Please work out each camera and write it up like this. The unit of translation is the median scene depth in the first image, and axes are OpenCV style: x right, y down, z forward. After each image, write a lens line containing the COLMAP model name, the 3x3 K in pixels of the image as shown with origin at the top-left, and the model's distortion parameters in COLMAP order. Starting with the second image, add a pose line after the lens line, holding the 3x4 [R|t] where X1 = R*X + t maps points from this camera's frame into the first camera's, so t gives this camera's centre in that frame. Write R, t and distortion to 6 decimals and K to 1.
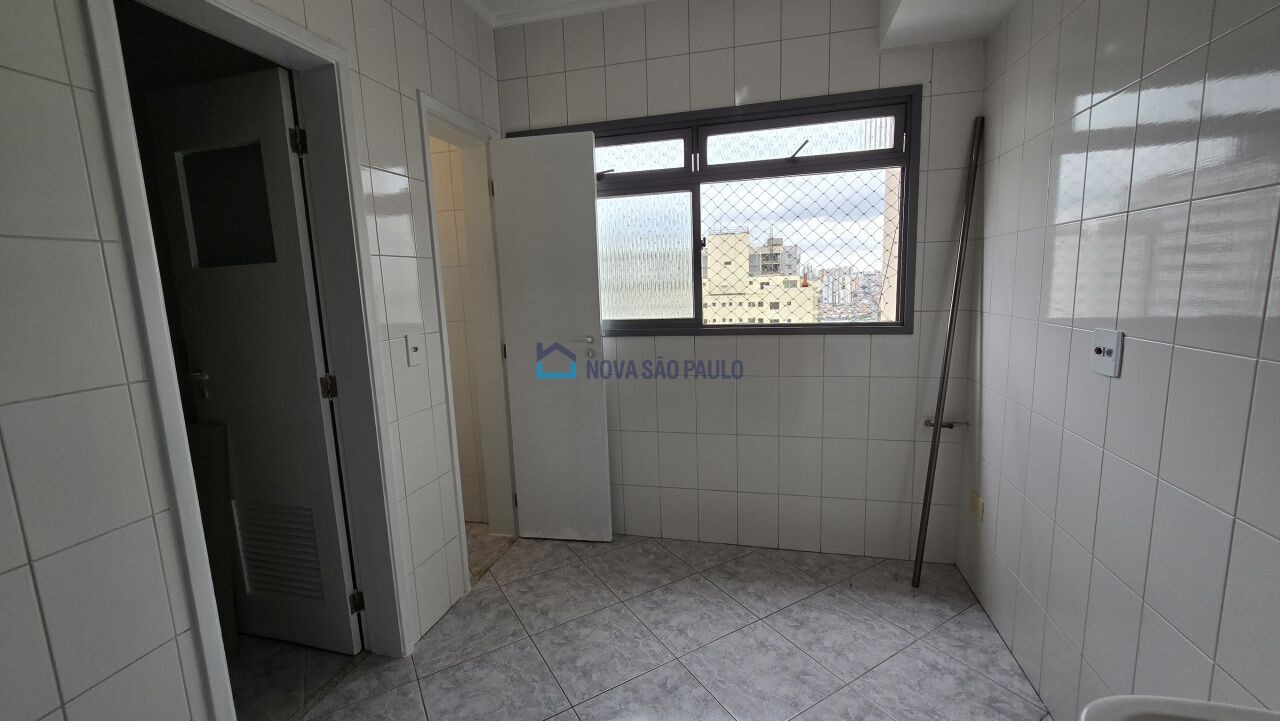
lens RADIAL K [[523.4, 0, 640.0], [0, 523.4, 360.5], [0, 0, 1]] dist [-0.002407, -0.000398]
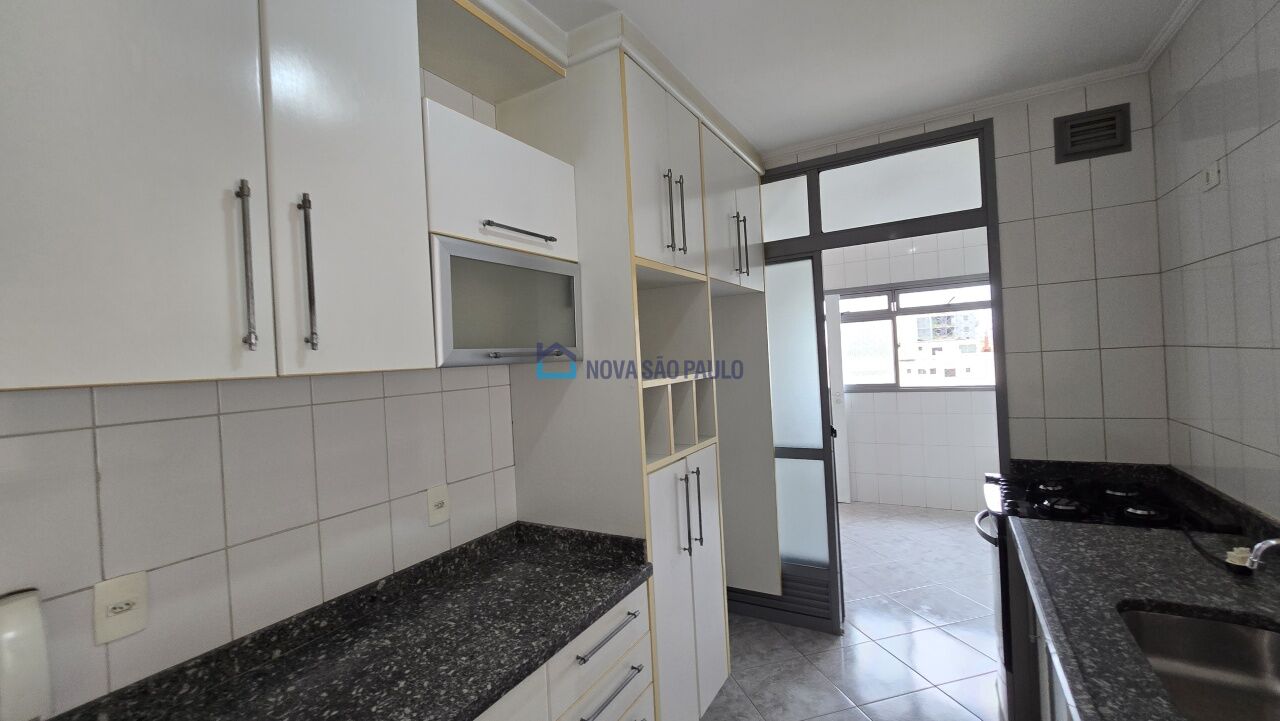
lens RADIAL K [[523.4, 0, 640.0], [0, 523.4, 360.5], [0, 0, 1]] dist [-0.002407, -0.000398]
pose [[0.959445, -0.017657, -0.281342, -0.262593], [-0.019496, 0.991491, -0.128710, 0.106148], [0.281221, 0.128975, 0.950937, -1.144452]]
